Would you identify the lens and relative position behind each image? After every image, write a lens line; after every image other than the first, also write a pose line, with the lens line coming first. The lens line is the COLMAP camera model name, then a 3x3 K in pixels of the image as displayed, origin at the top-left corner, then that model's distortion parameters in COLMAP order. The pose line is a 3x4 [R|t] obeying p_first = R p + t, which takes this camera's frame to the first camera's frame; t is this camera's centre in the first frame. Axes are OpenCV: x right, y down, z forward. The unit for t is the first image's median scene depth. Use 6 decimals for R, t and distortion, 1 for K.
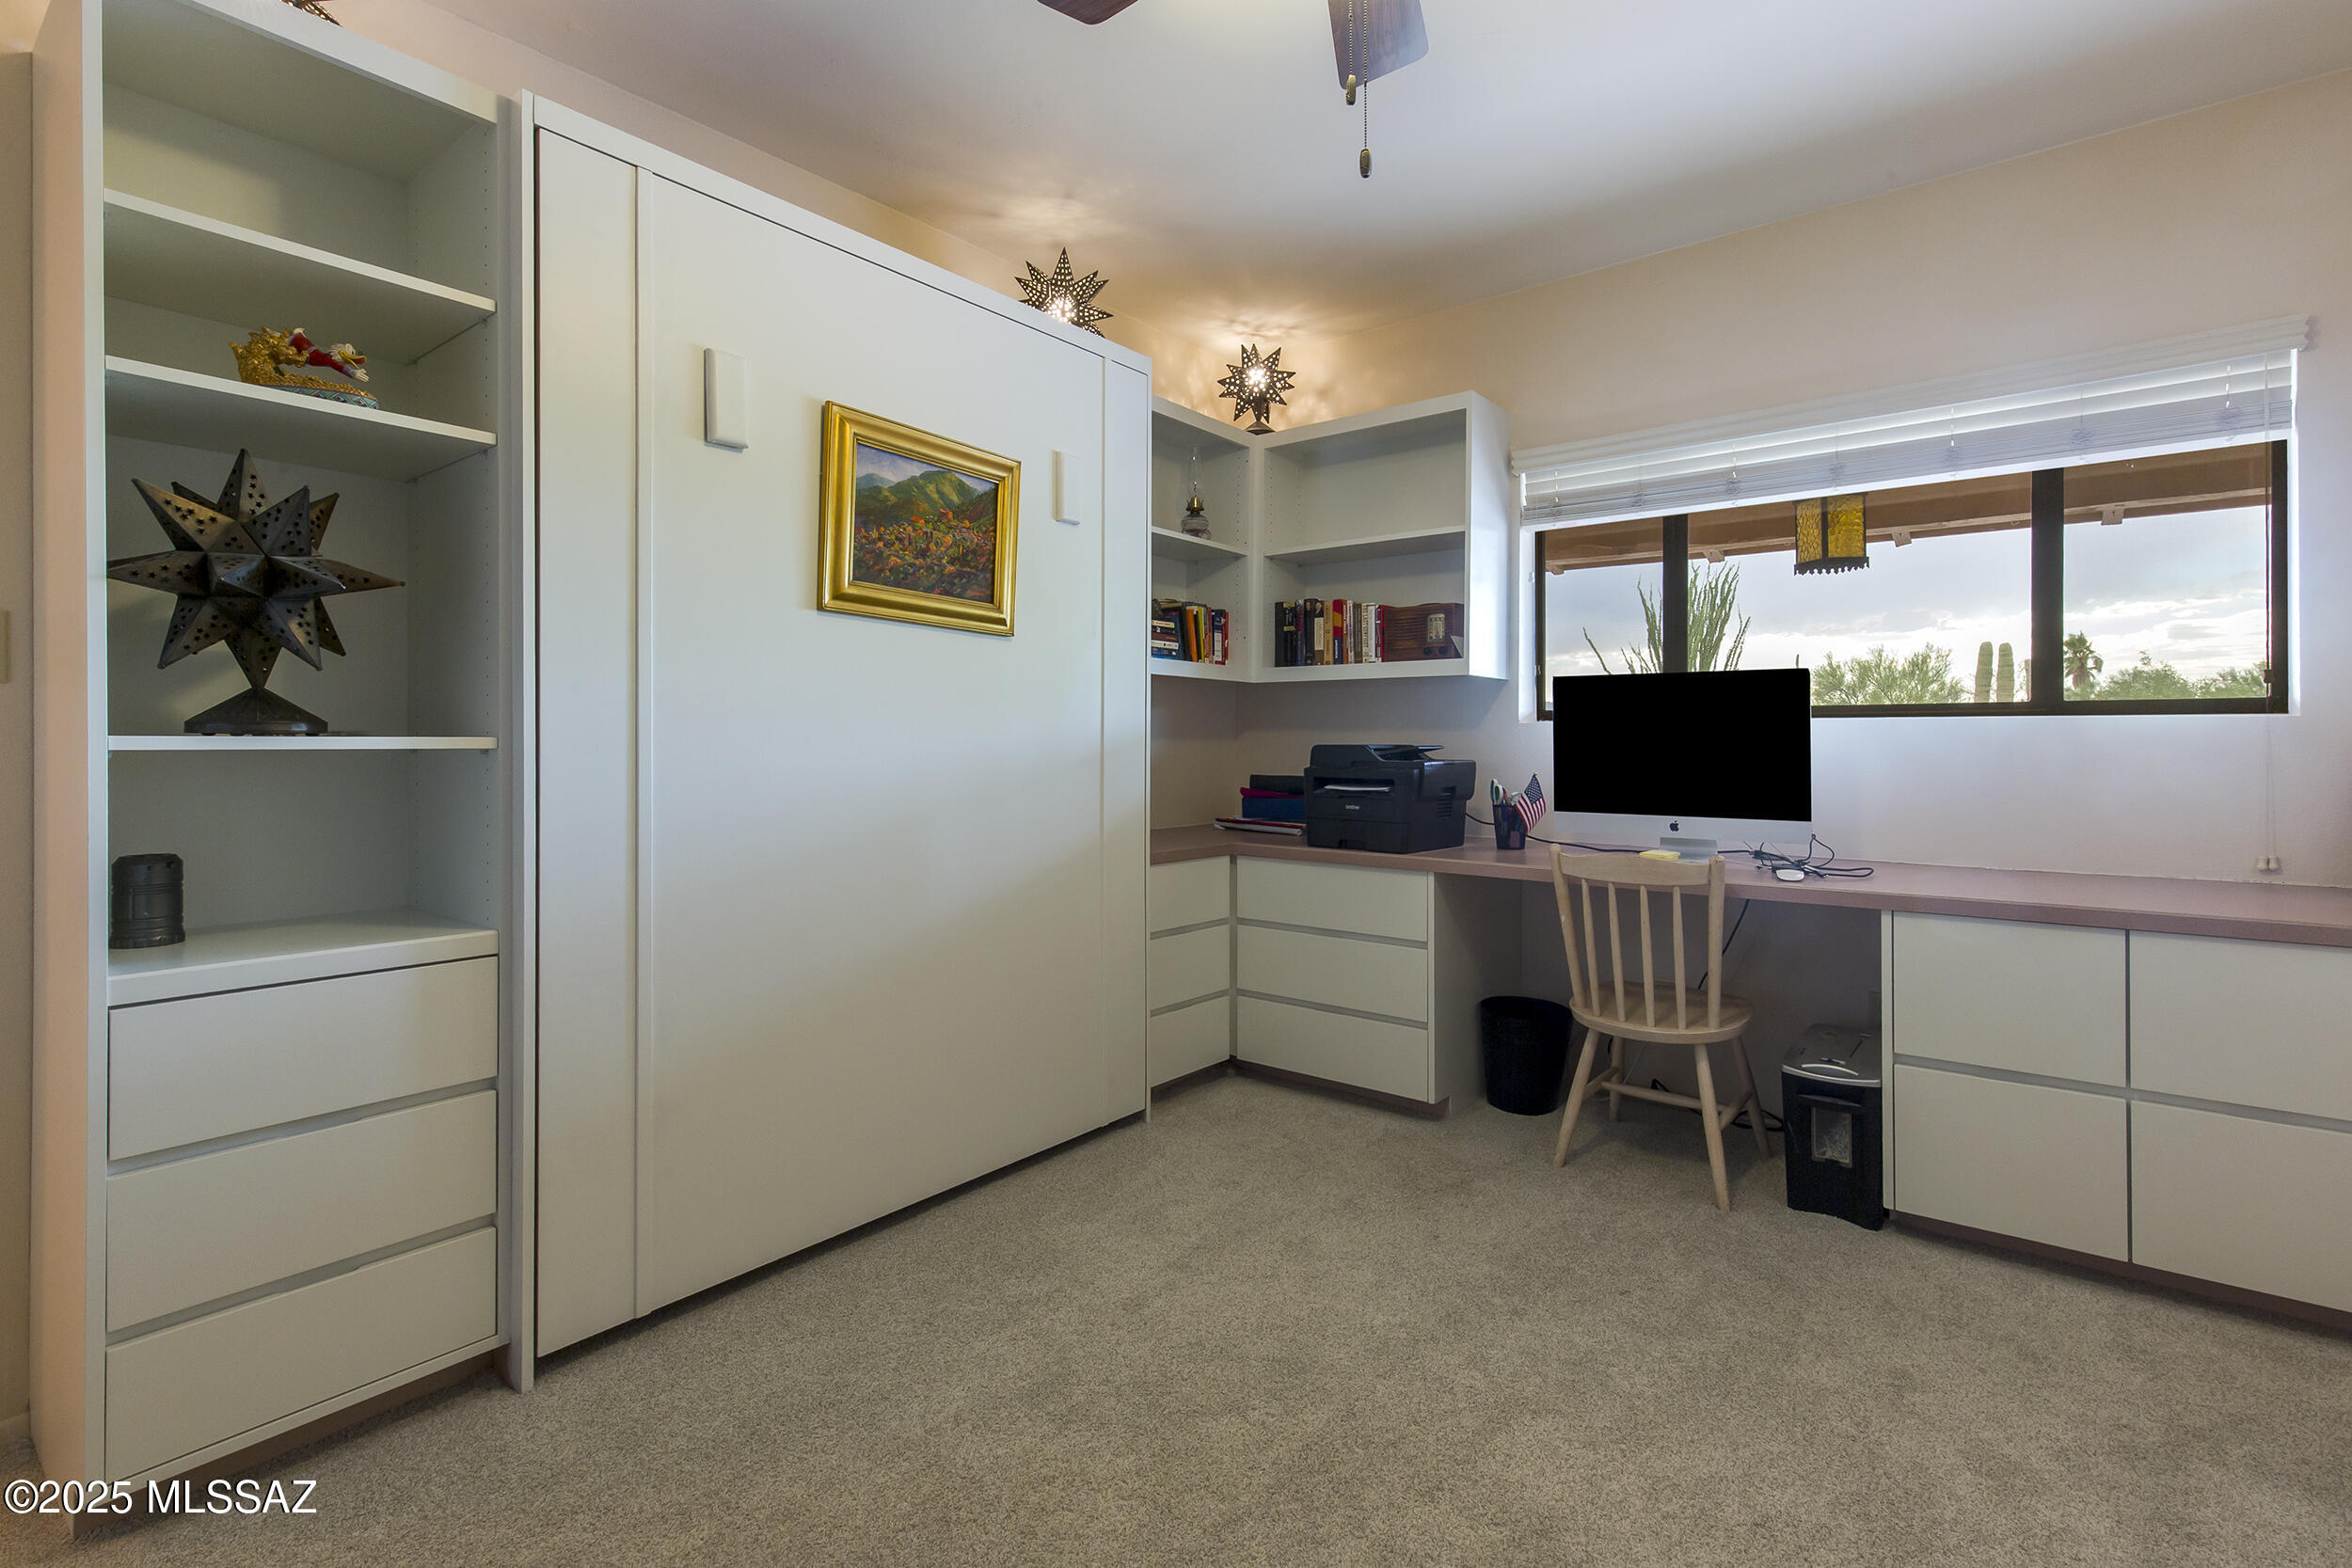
lens RADIAL K [[1076.6, 0, 1160.6], [0, 1076.6, 740.6], [0, 0, 1]] dist [0.008528, -0.002219]
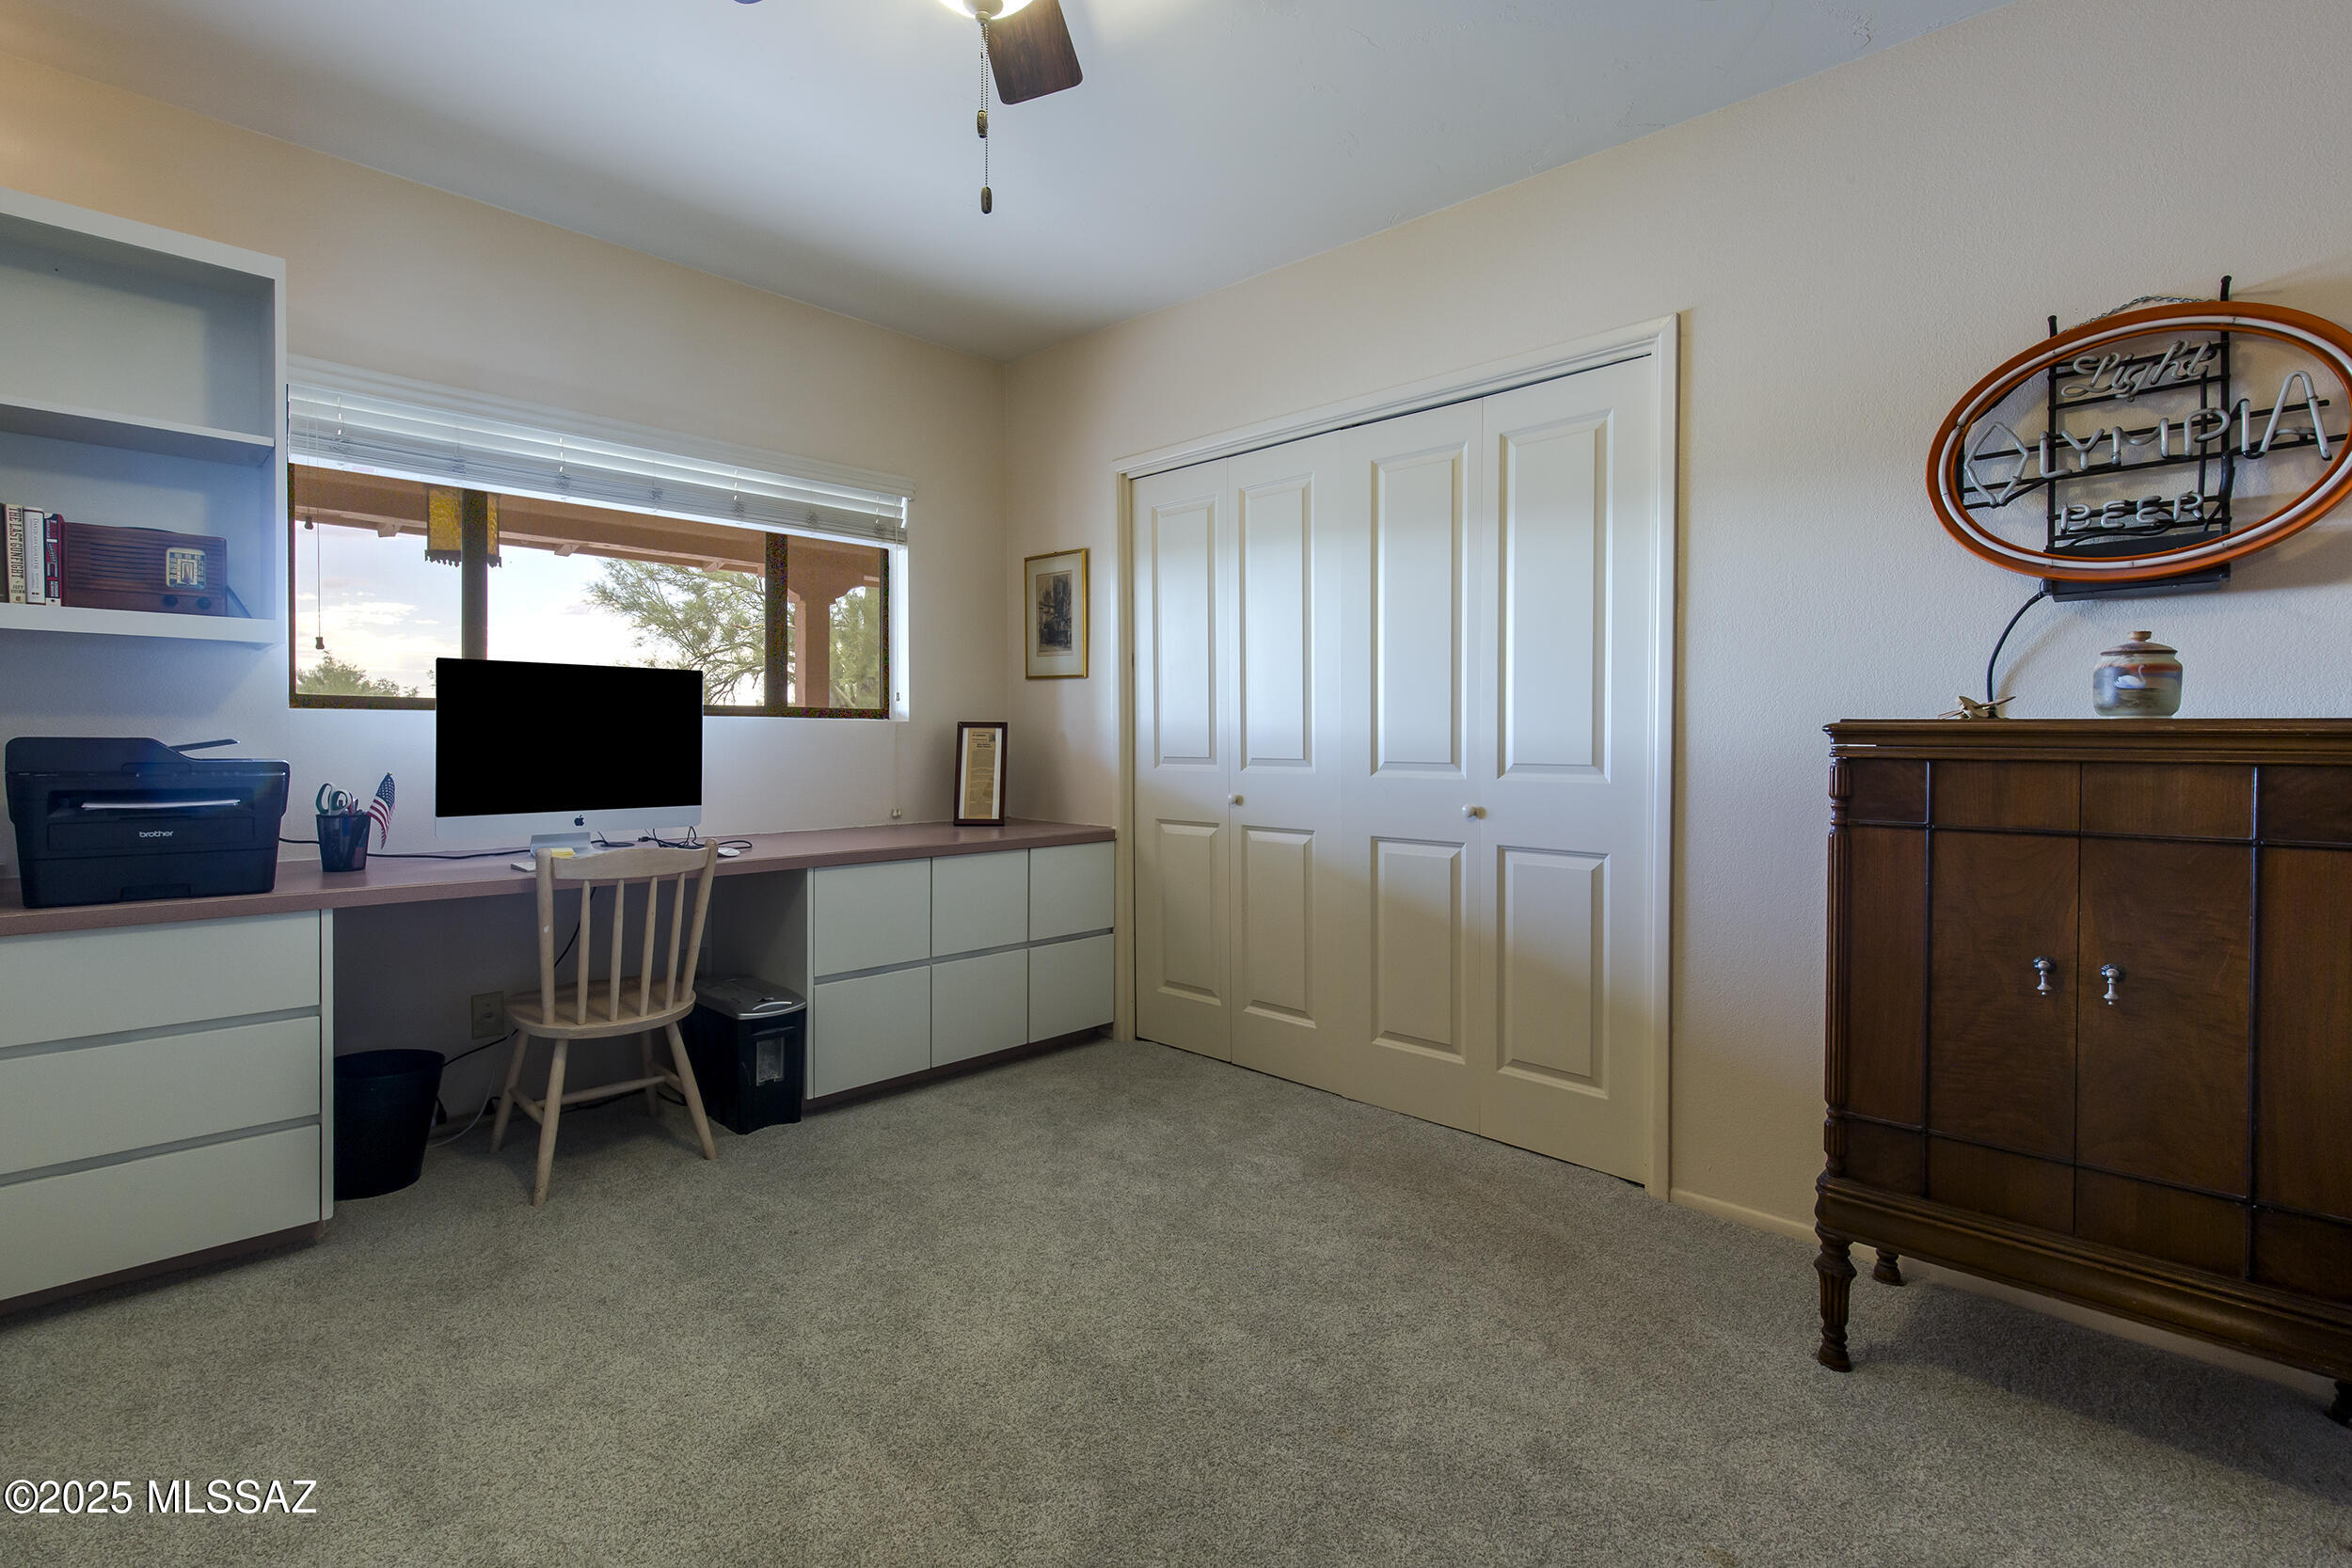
lens RADIAL K [[1076.6, 0, 1172.0], [0, 1076.6, 747.9], [0, 0, 1]] dist [0.008528, -0.002219]
pose [[0.099197, -0.007992, 0.995036, -0.463081], [-0.005205, 0.999950, 0.008550, 0.001269], [-0.995054, -0.006028, 0.099151, 0.371393]]
